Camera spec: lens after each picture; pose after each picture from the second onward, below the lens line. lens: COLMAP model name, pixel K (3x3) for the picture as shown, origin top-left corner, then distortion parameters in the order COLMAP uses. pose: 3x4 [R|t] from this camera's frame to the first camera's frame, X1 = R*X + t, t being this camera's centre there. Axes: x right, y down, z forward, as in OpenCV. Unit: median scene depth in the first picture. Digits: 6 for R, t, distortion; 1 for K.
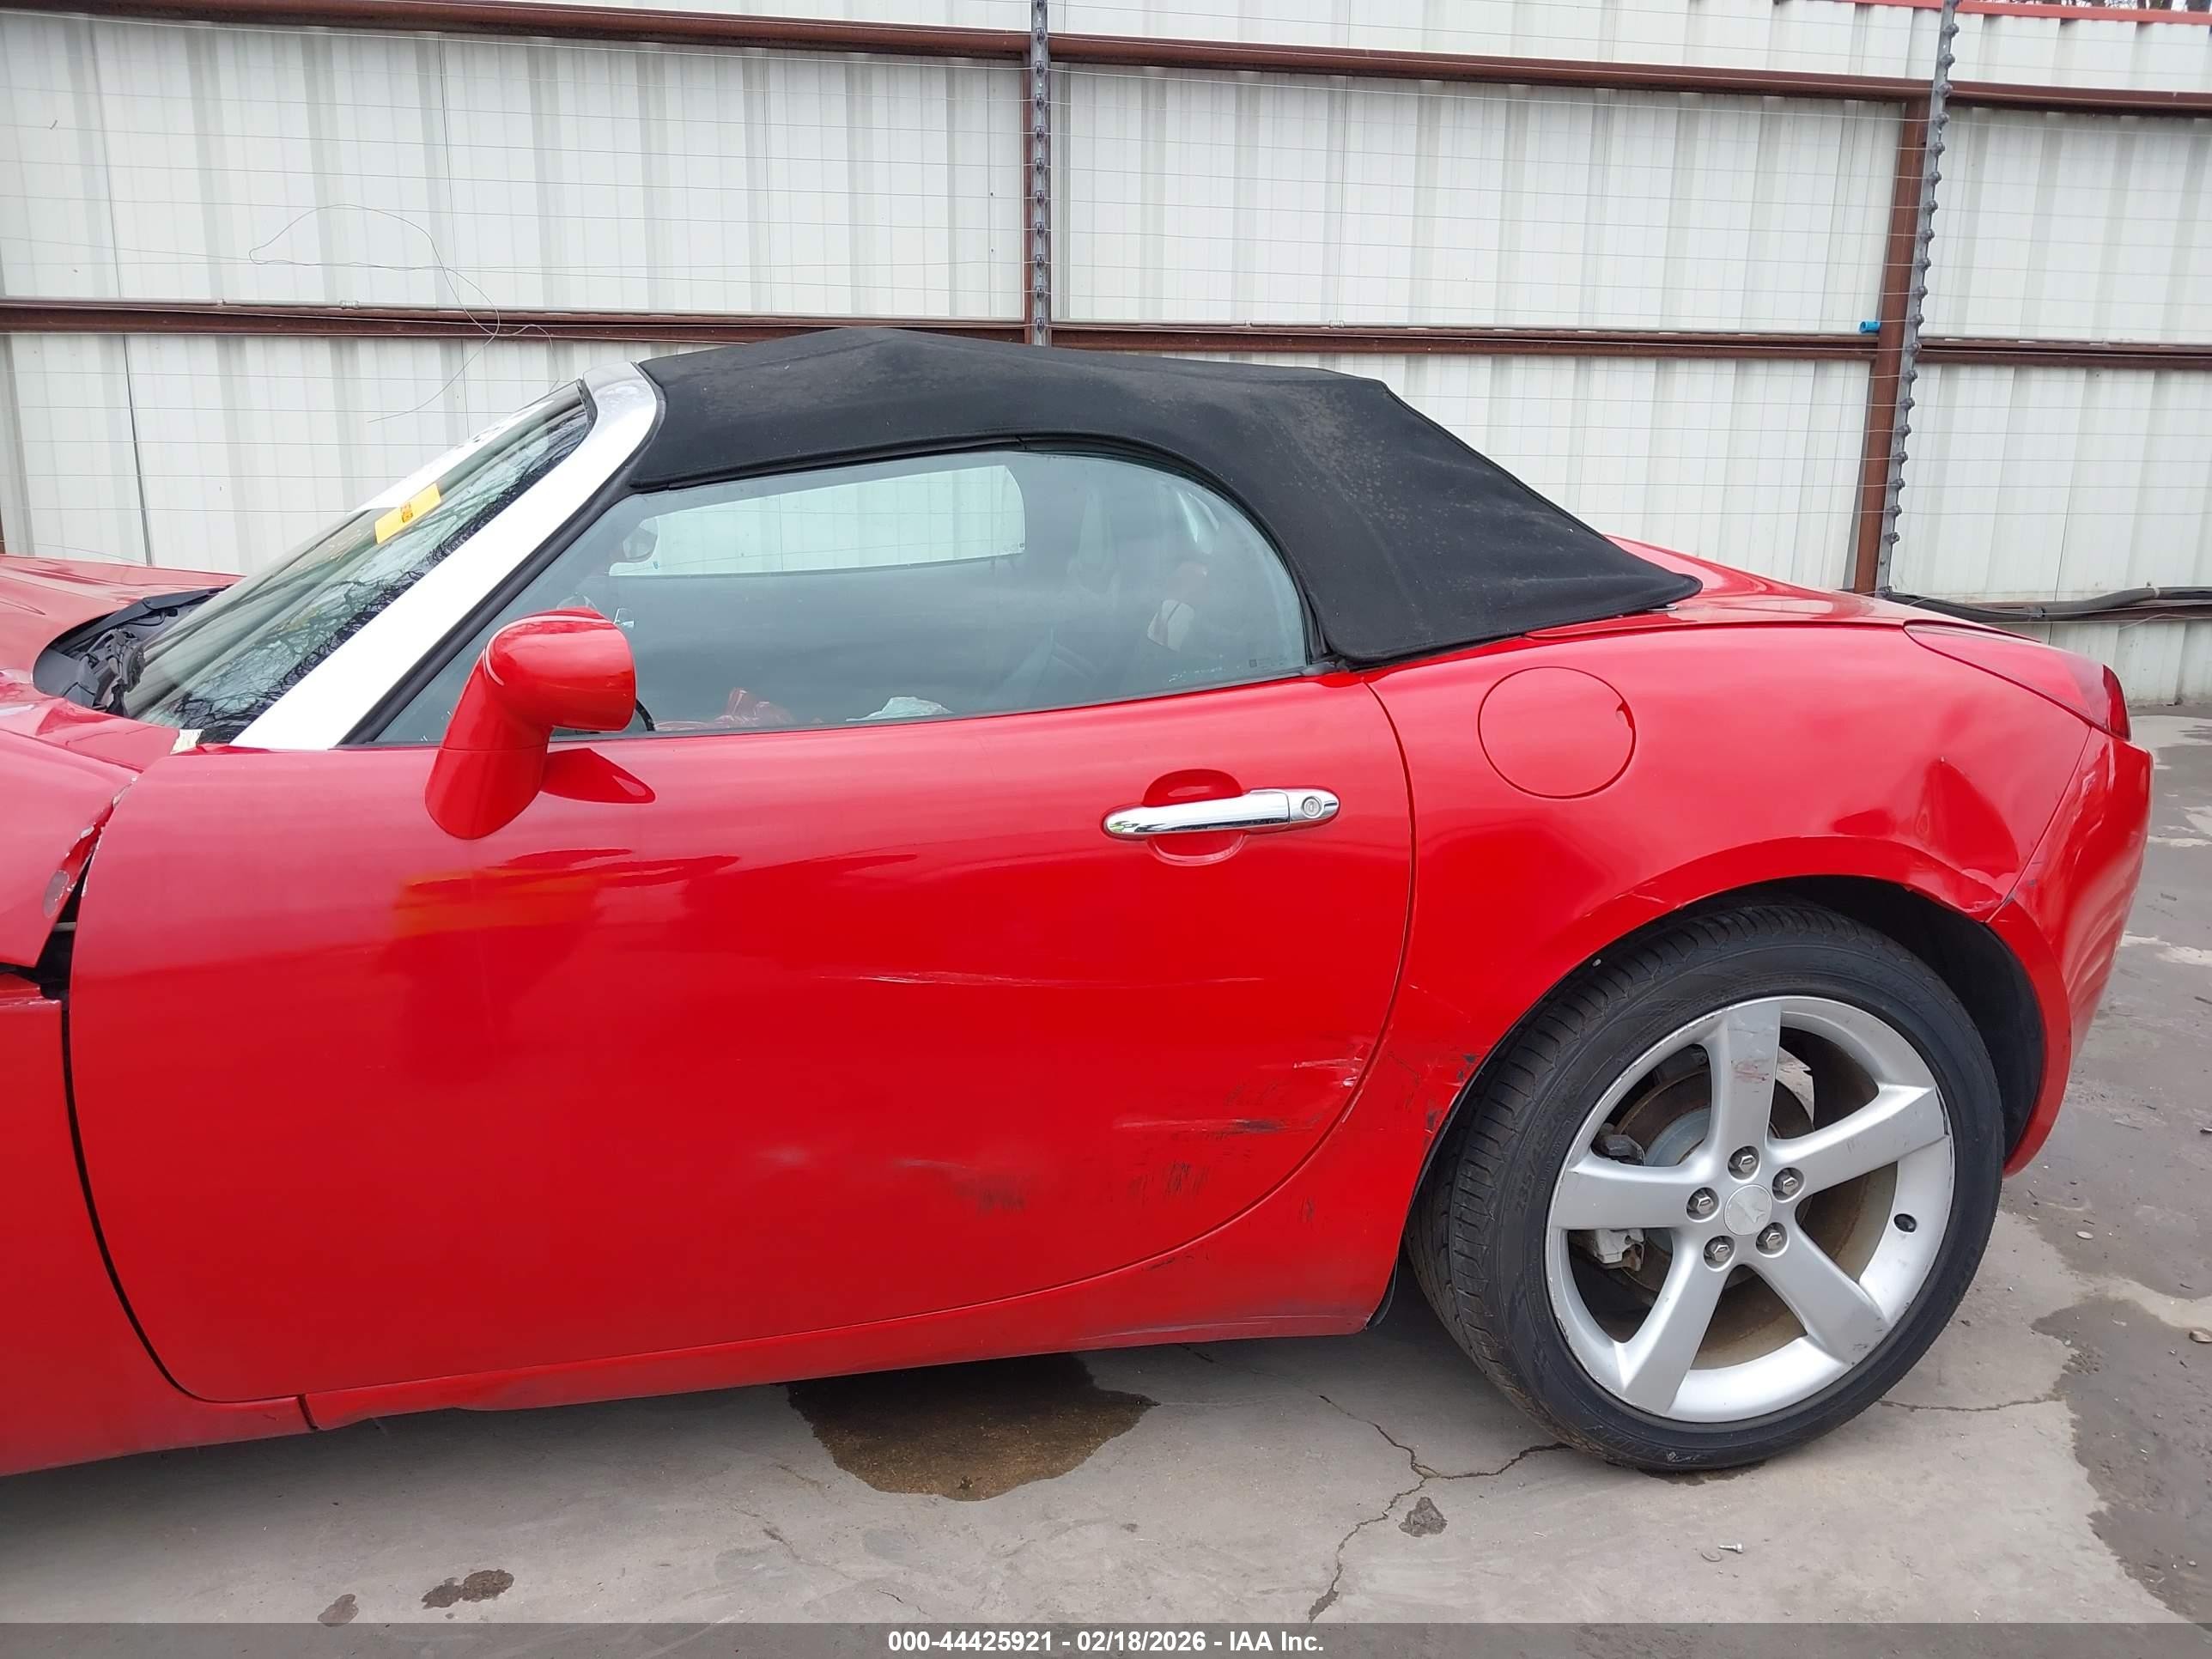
lens RADIAL K [[1771.2, 0, 1104.1], [0, 1771.2, 865.0], [0, 0, 1]] dist [0.008420, -0.019545]
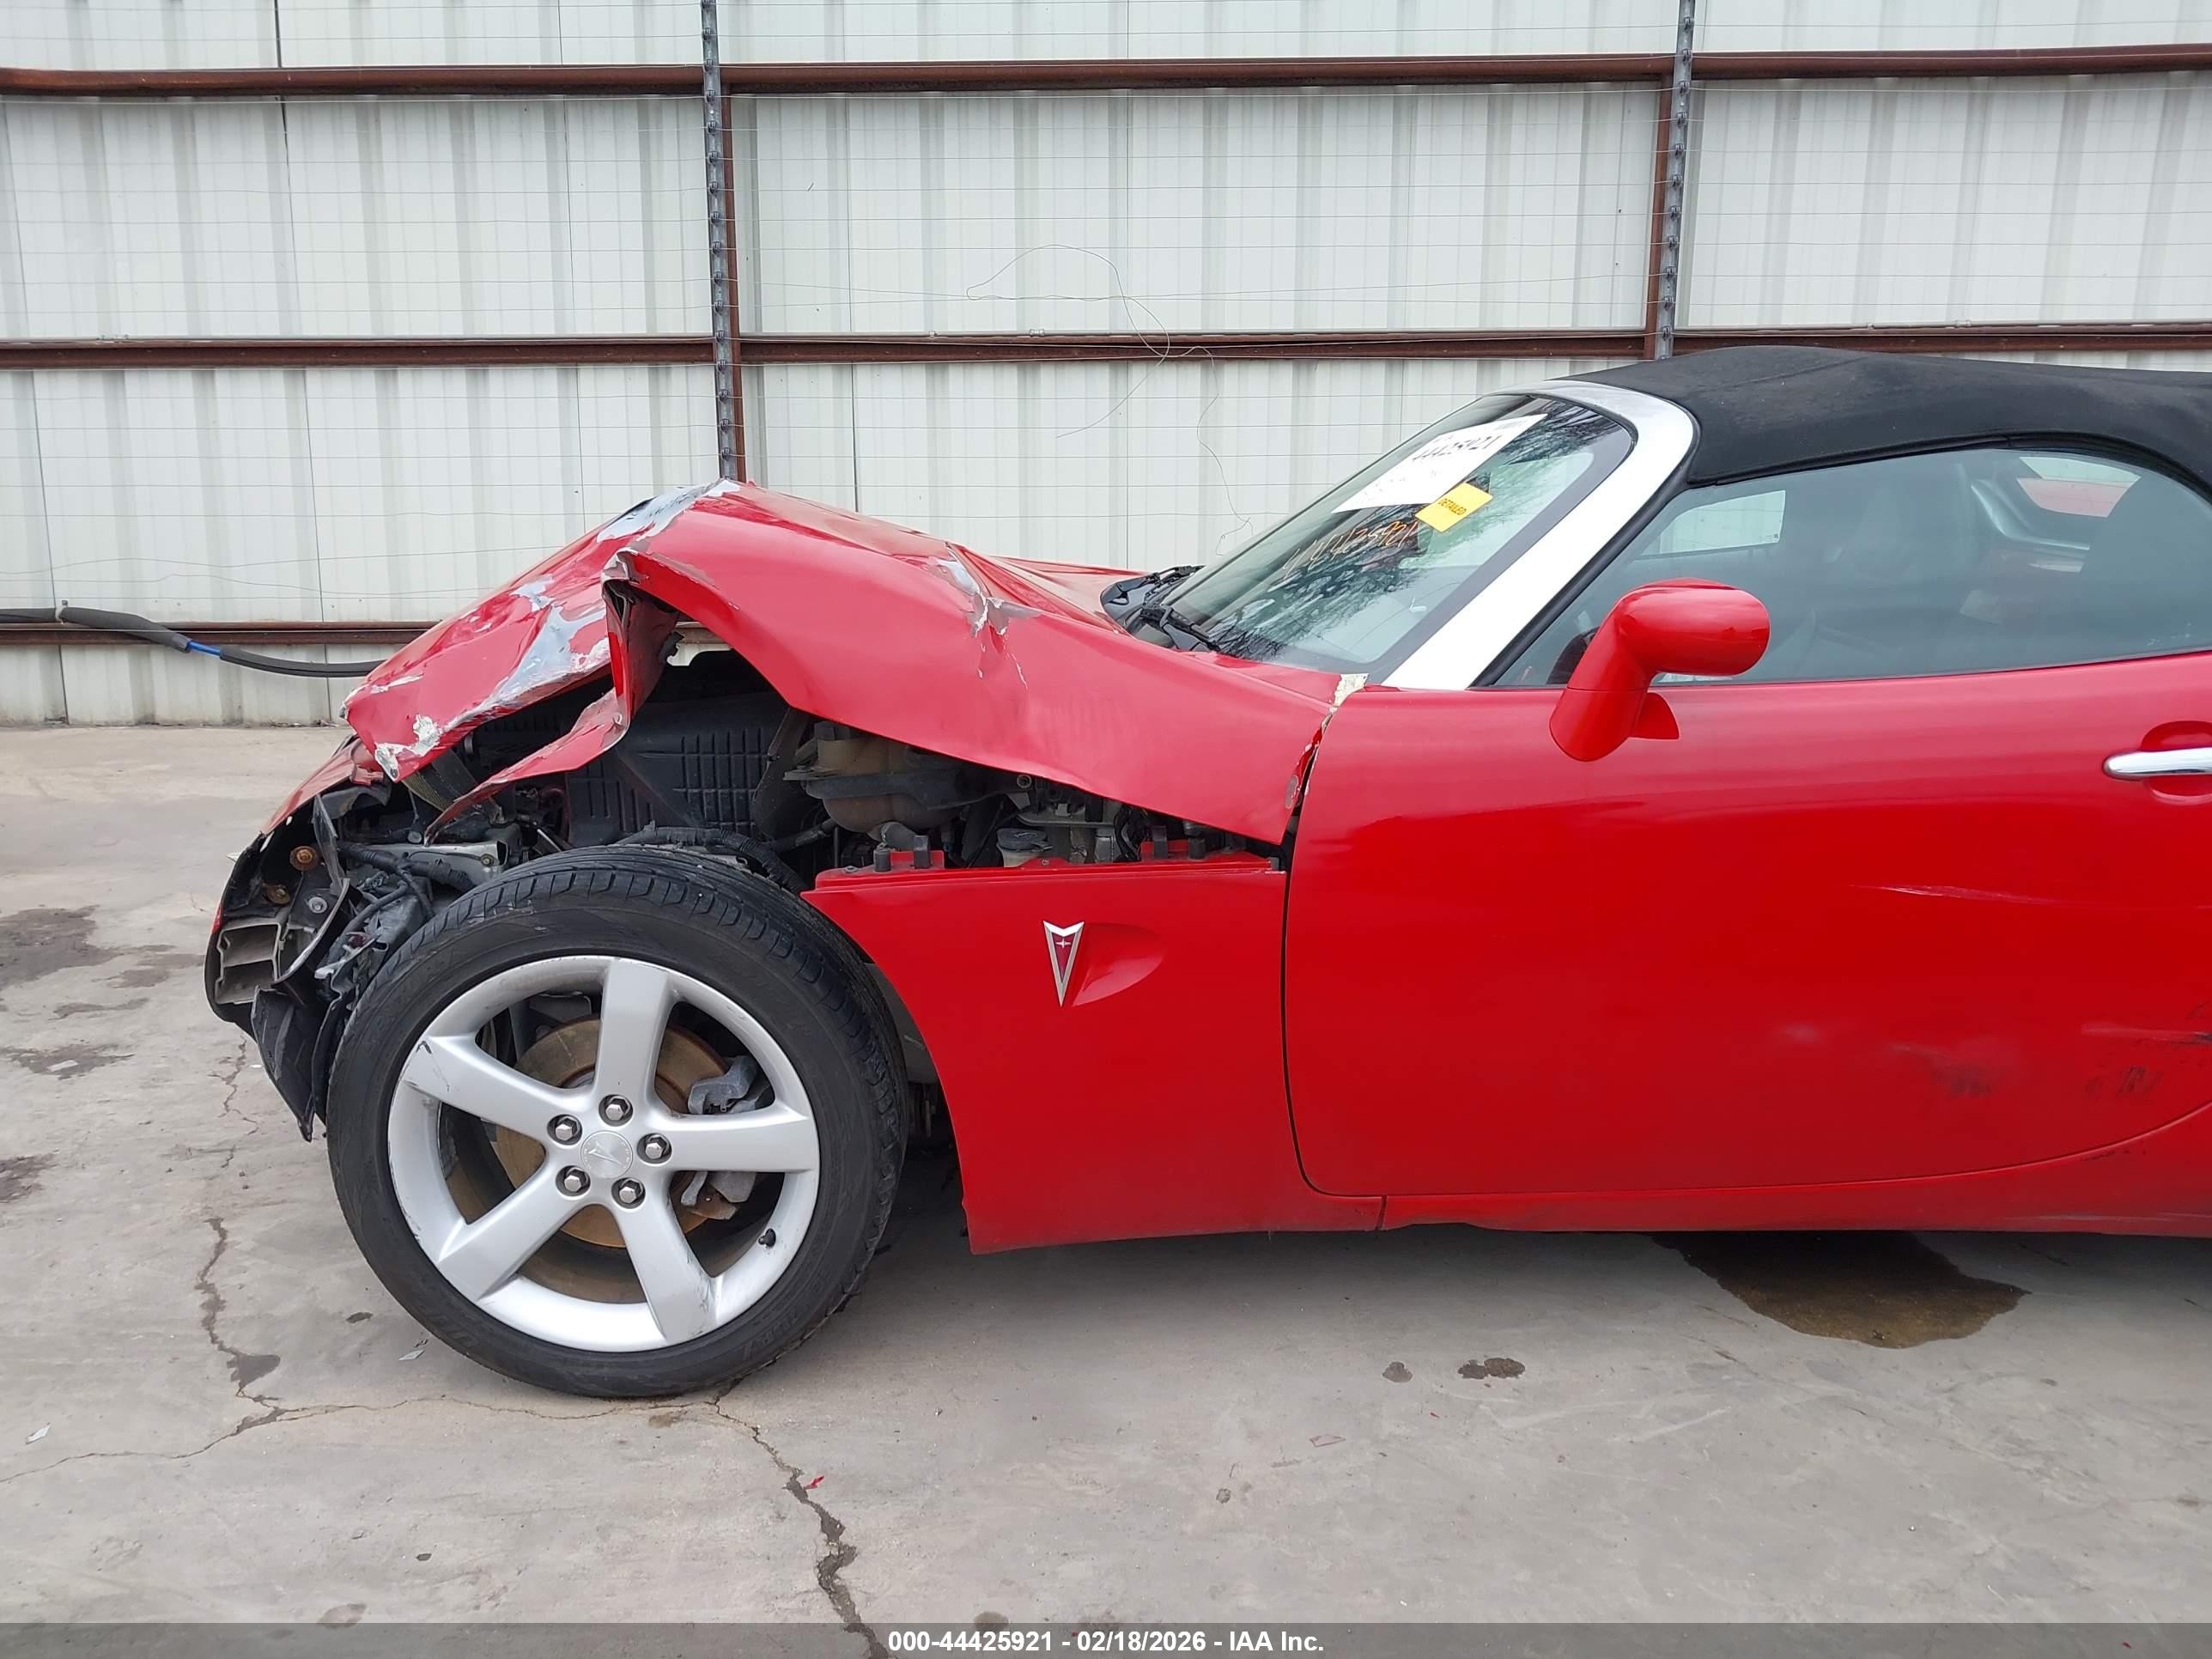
lens RADIAL K [[1771.2, 0, 1064.2], [0, 1771.2, 871.0], [0, 0, 1]] dist [0.008420, -0.019545]
pose [[0.972834, 0.040459, -0.227939, -0.330618], [-0.040678, 0.999165, 0.003742, 0.057808], [0.227900, 0.005631, 0.973668, -0.248535]]
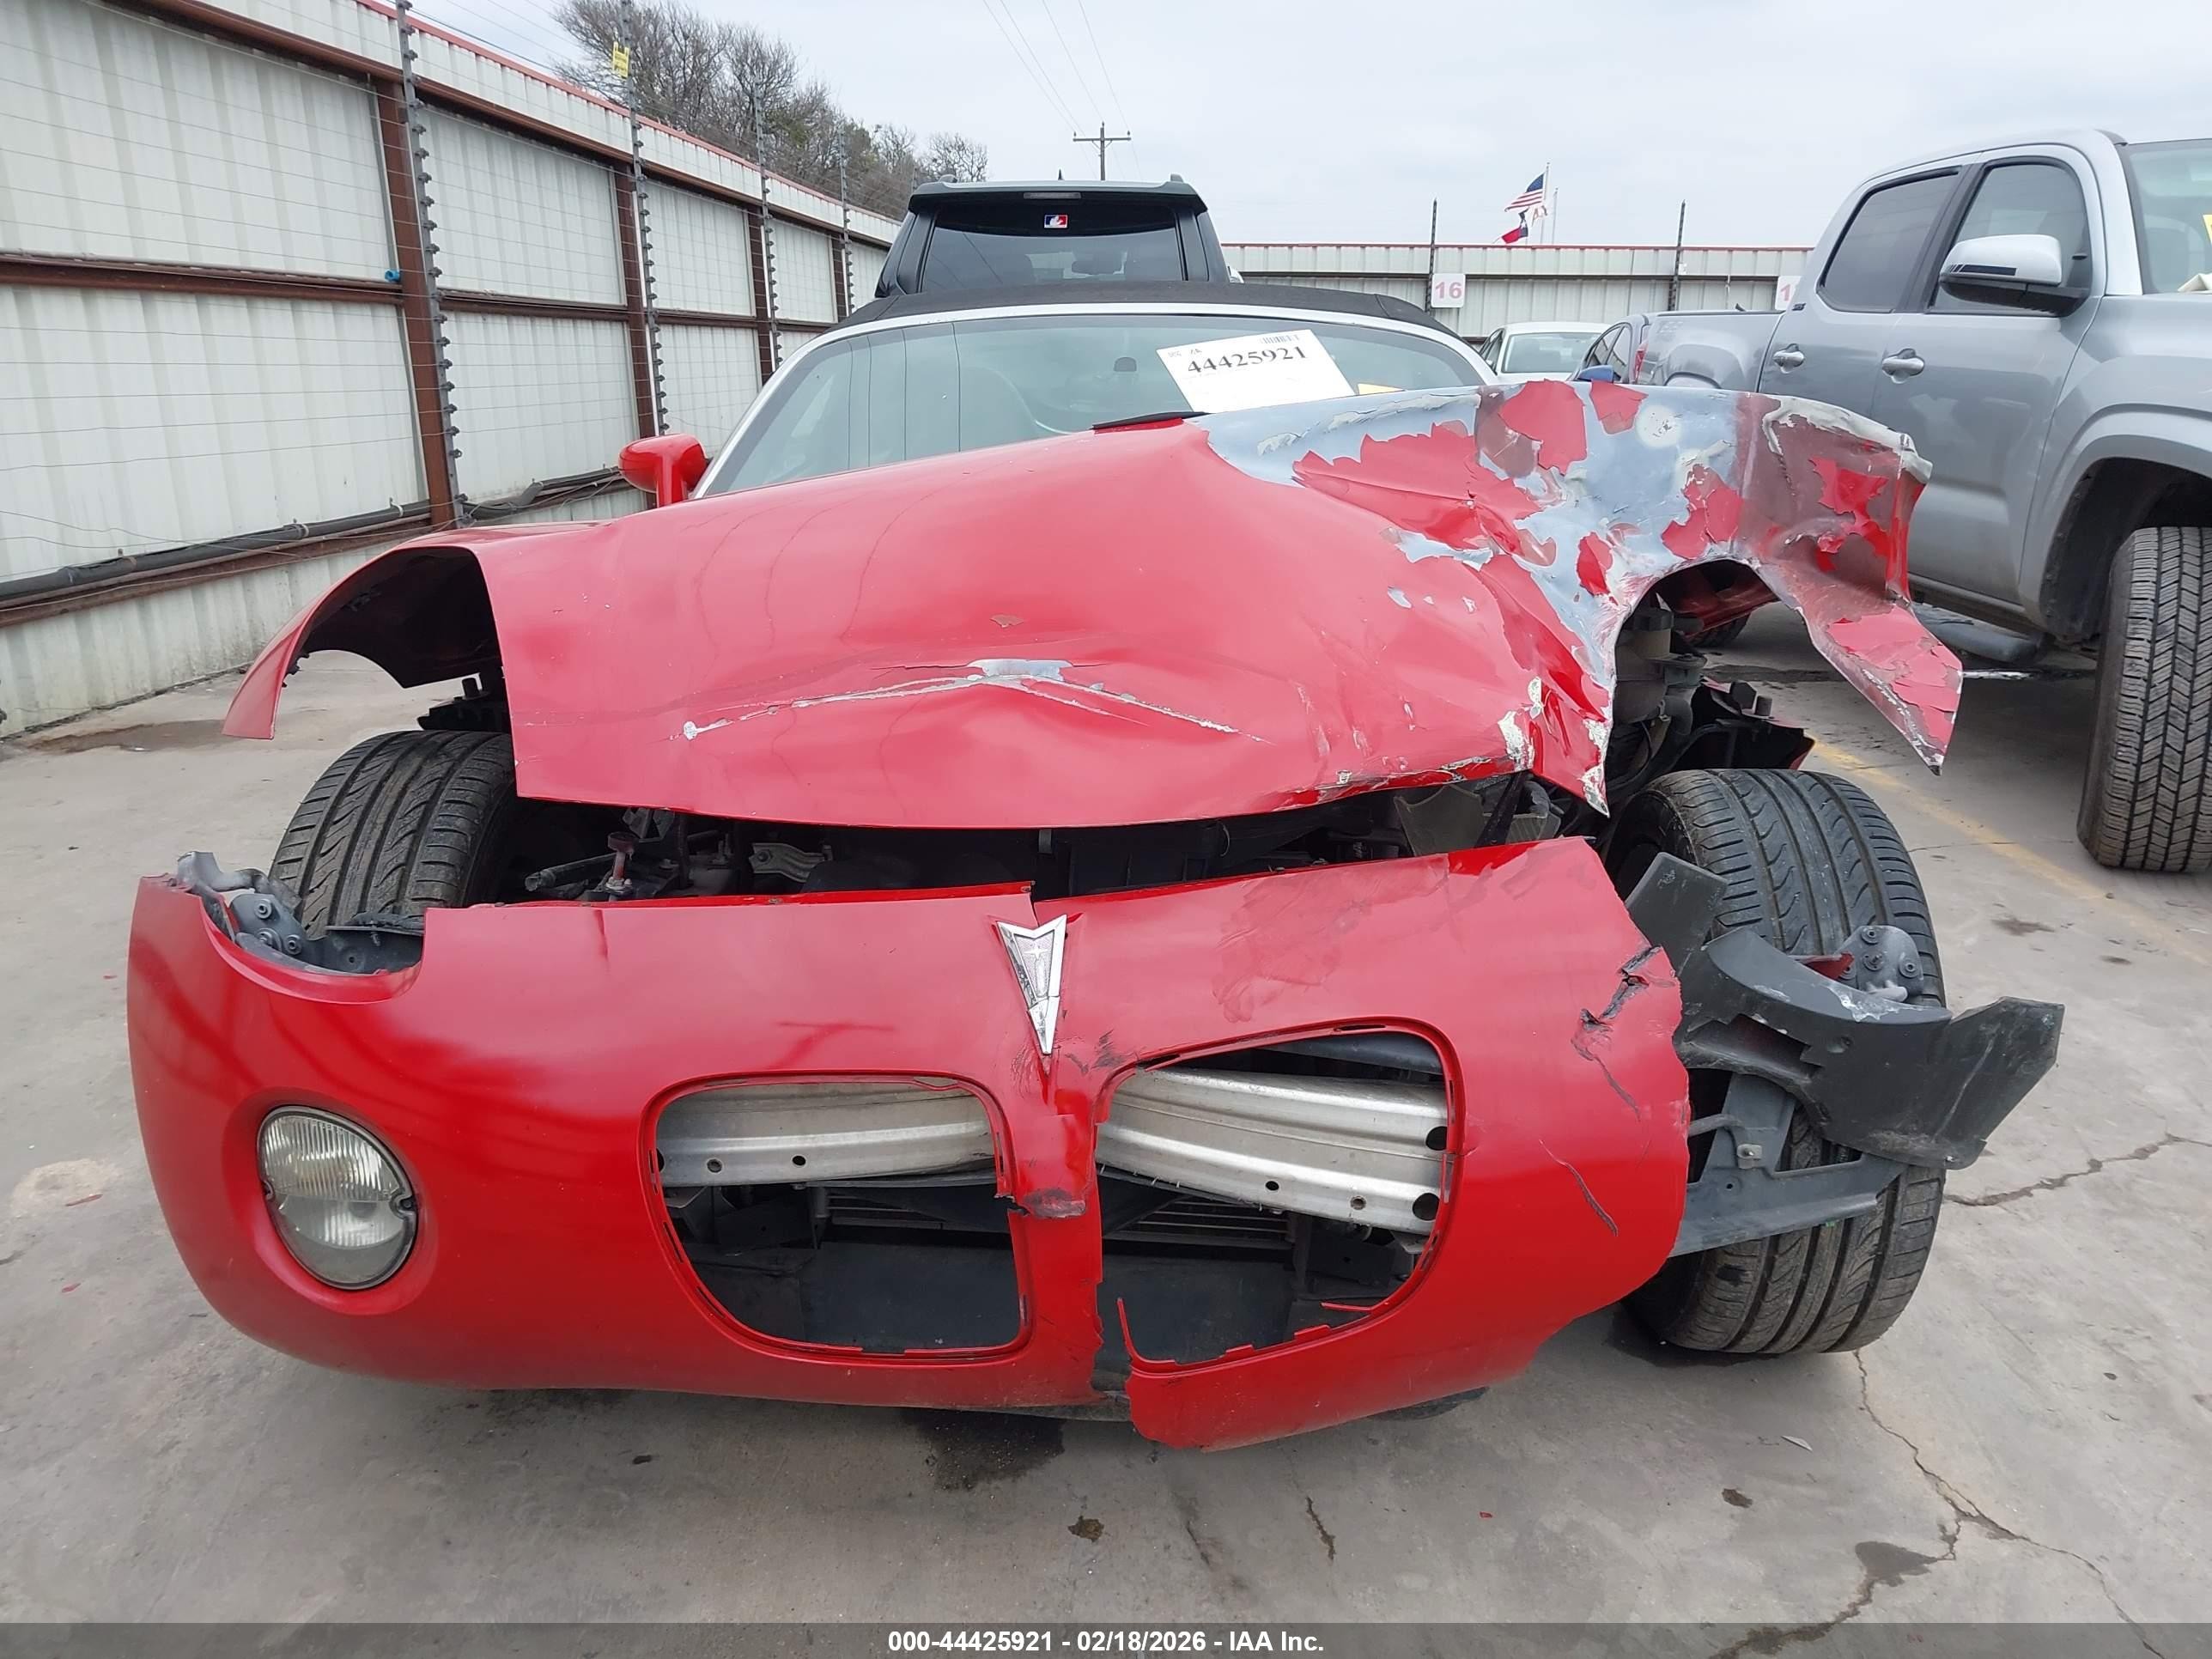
lens RADIAL K [[1771.2, 0, 1118.9], [0, 1771.2, 806.9], [0, 0, 1]] dist [0.008420, -0.019545]
pose [[0.274786, -0.249820, 0.928484, -1.804487], [0.251978, 0.950617, 0.181202, -0.180332], [-0.927901, 0.184165, 0.324165, 0.688917]]
